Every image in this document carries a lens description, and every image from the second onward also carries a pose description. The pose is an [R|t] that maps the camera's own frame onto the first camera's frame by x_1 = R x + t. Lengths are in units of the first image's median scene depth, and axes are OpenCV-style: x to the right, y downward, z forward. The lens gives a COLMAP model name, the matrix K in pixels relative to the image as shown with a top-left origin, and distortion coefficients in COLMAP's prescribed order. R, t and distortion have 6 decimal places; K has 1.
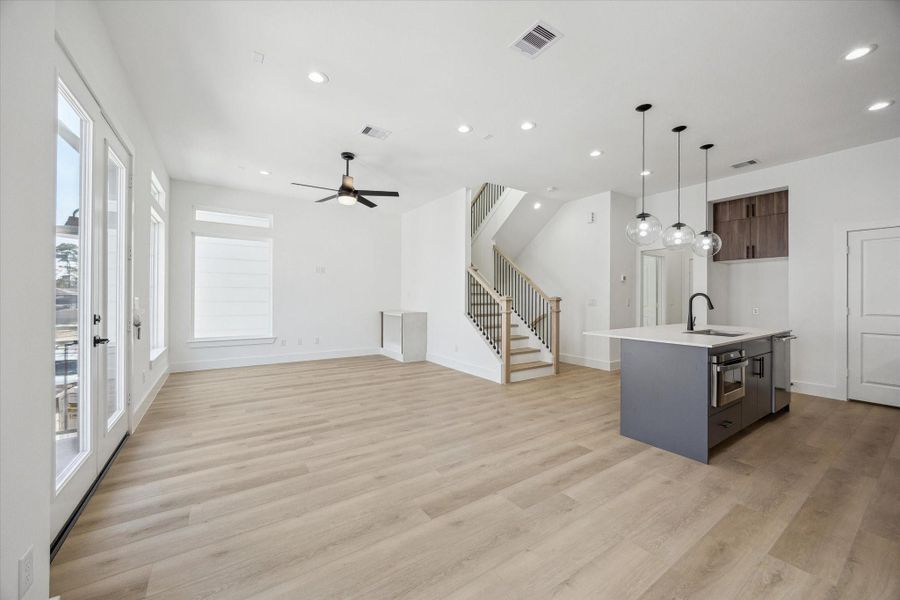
lens RADIAL K [[346.8, 0, 454.7], [0, 346.8, 295.5], [0, 0, 1]] dist [0.000043, 0.000050]
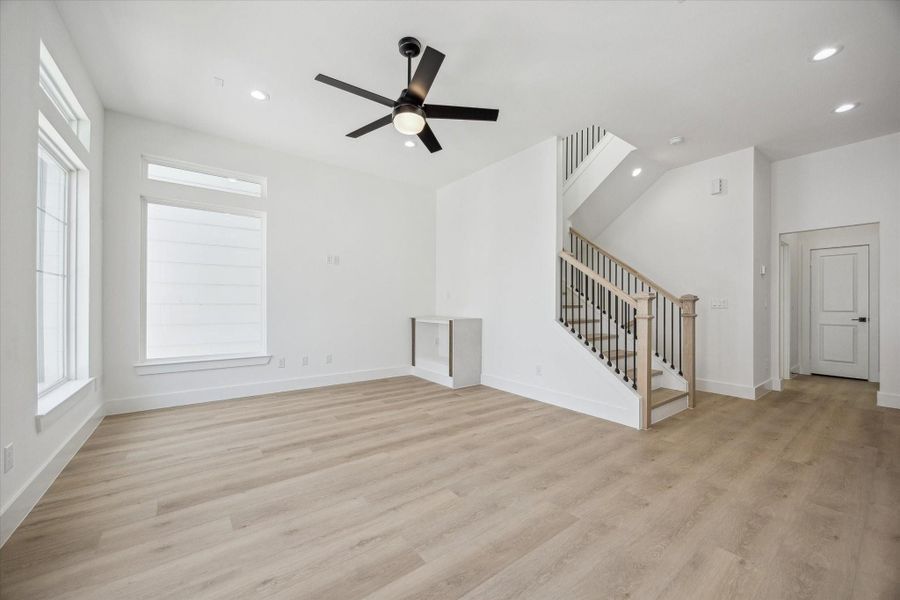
lens RADIAL K [[343.4, 0, 451.9], [0, 343.4, 303.1], [0, 0, 1]] dist [-0.002072, -0.000285]
pose [[0.999026, -0.002208, 0.044059, -0.250999], [0.002194, 0.999998, 0.000381, 0.022337], [-0.044060, -0.000284, 0.999029, 0.405556]]
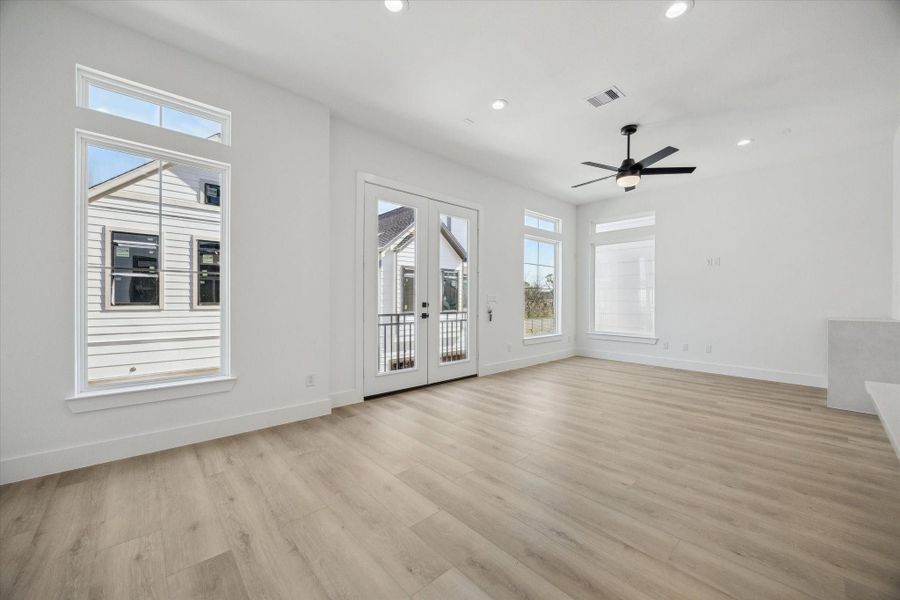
lens RADIAL K [[343.4, 0, 451.9], [0, 343.4, 303.1], [0, 0, 1]] dist [-0.002072, -0.000285]
pose [[0.130405, 0.001607, -0.991460, 0.454874], [0.003161, 0.999993, 0.002037, 0.026271], [0.991456, -0.003400, 0.130399, 0.431056]]
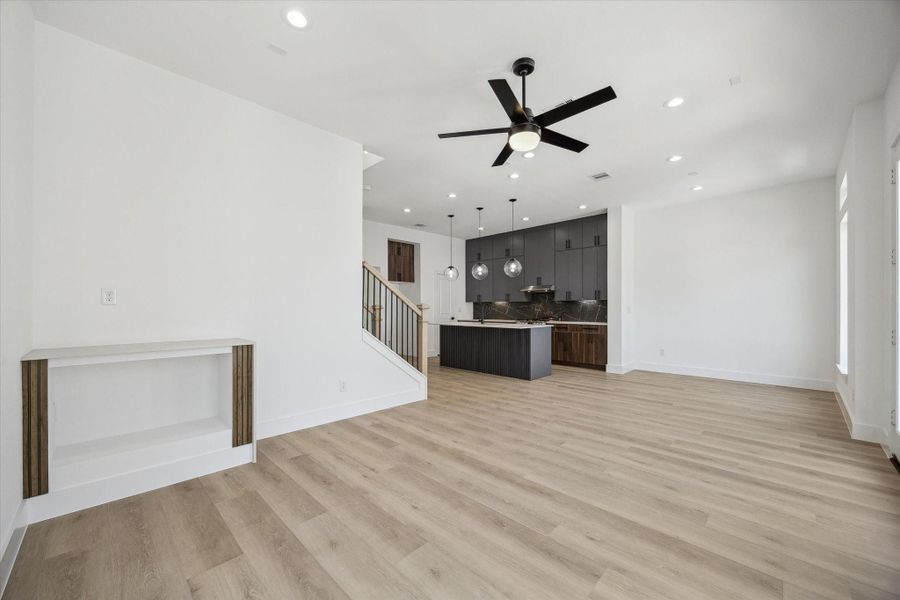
lens RADIAL K [[344.7, 0, 452.0], [0, 344.7, 311.1], [0, 0, 1]] dist [-0.001305, -0.000117]
pose [[-0.188458, -0.010481, 0.982025, -0.821152], [-0.005363, 0.999939, 0.009643, 0.011843], [-0.982067, -0.003450, -0.188503, 1.170544]]
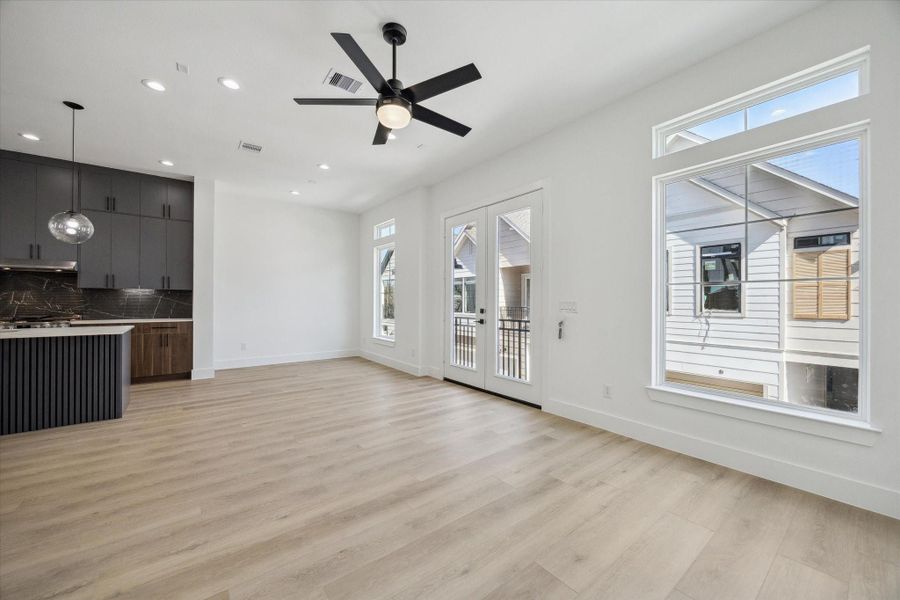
lens RADIAL K [[343.4, 0, 451.9], [0, 343.4, 303.1], [0, 0, 1]] dist [-0.002072, -0.000285]
pose [[-0.998218, -0.010115, -0.058807, -0.351514], [-0.009947, 0.999946, -0.003163, 0.014061], [0.058835, -0.002572, -0.998264, 1.454825]]
